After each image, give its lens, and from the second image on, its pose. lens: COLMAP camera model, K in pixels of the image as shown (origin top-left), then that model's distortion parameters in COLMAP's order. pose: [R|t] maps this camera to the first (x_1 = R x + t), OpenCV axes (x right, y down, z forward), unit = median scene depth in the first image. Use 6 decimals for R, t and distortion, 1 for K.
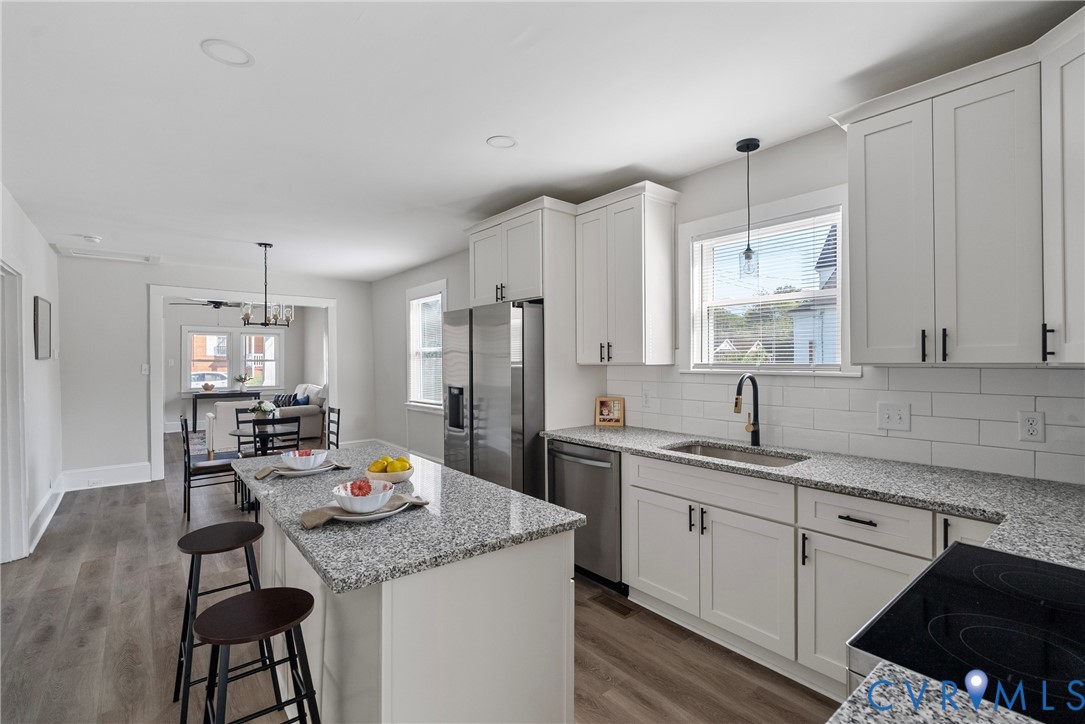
lens RADIAL K [[497.8, 0, 546.5], [0, 497.8, 358.3], [0, 0, 1]] dist [-0.008934, 0.003903]
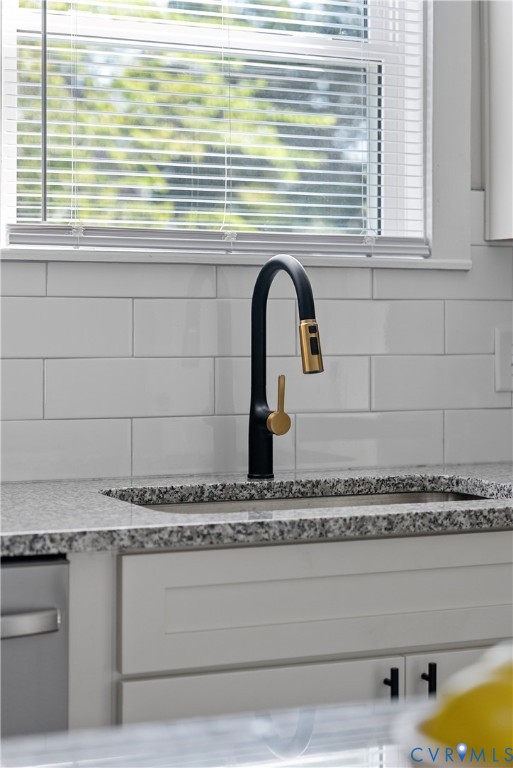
lens RADIAL K [[1607.8, 0, 257.3], [0, 1607.8, 382.6], [0, 0, 1]] dist [0.252694, 0.000000]
pose [[0.244801, -0.032574, 0.969026, -0.522445], [-0.005036, 0.999379, 0.034866, 0.064068], [-0.969560, -0.013415, 0.244485, 0.630415]]
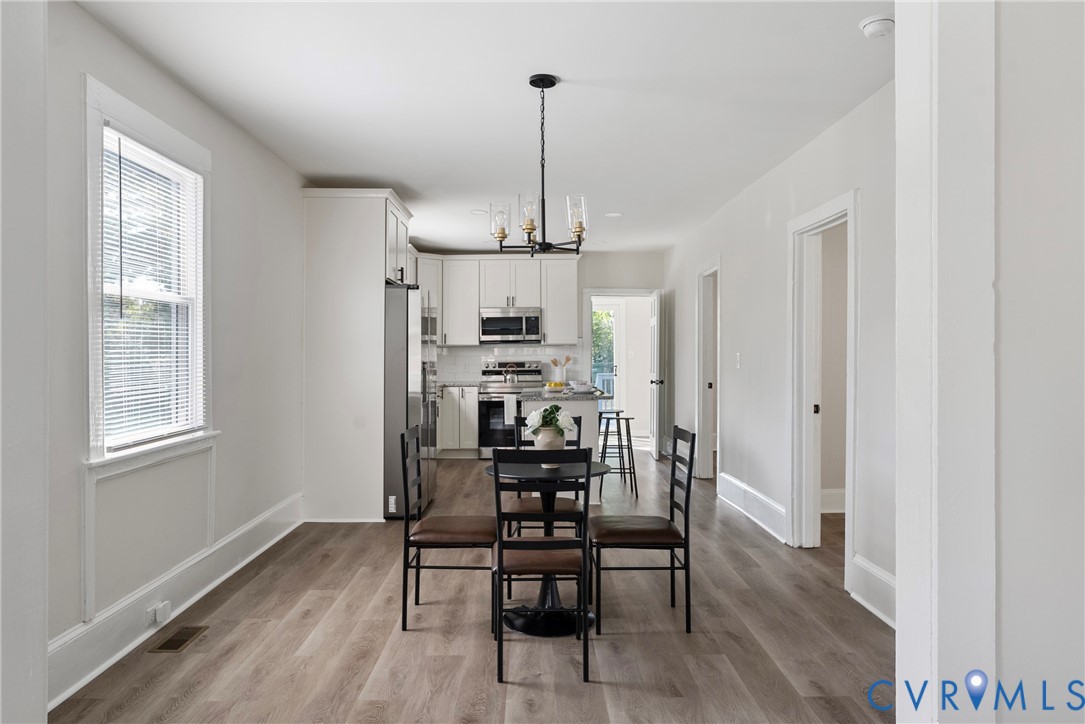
lens RADIAL K [[735.5, 0, 550.0], [0, 735.5, 361.5], [0, 0, 1]] dist [-0.003355, 0.002255]
pose [[-0.786806, 0.002982, 0.617193, -1.534026], [0.006834, 0.999969, 0.003880, 0.060756], [-0.617162, 0.007271, -0.786802, 2.368020]]
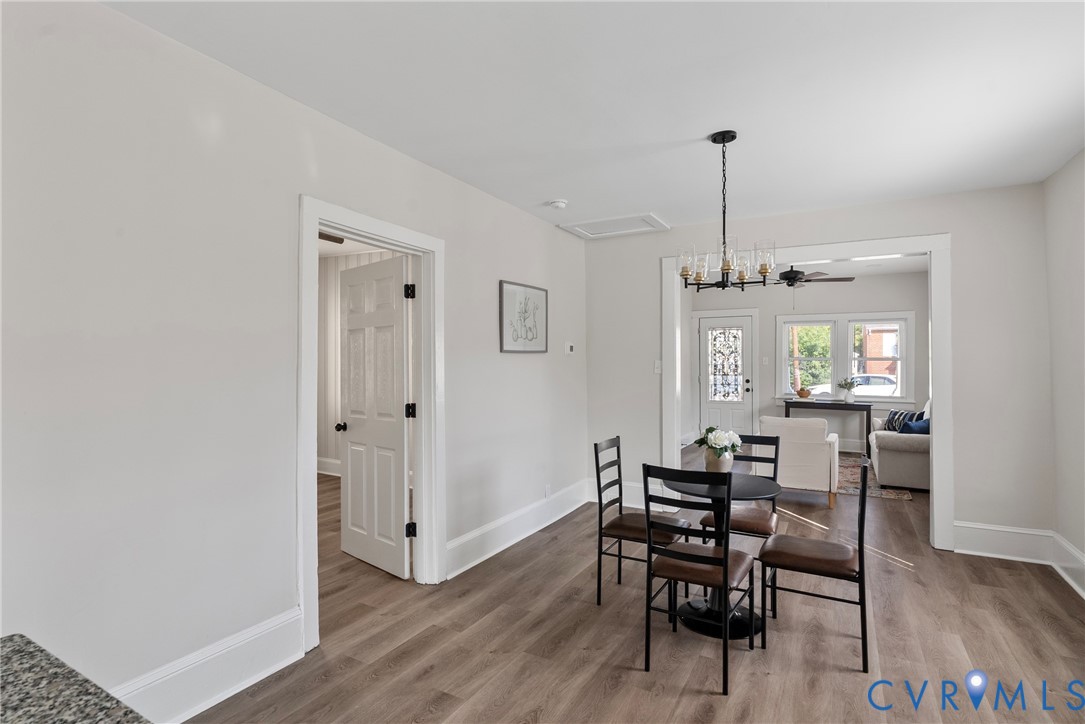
lens RADIAL K [[541.7, 0, 534.3], [0, 541.7, 359.4], [0, 0, 1]] dist [-0.010160, 0.000937]
pose [[0.355564, 0.000118, -0.934652, -0.142341], [-0.001310, 0.999999, -0.000372, 0.019474], [0.934651, 0.001356, 0.355564, 0.919398]]
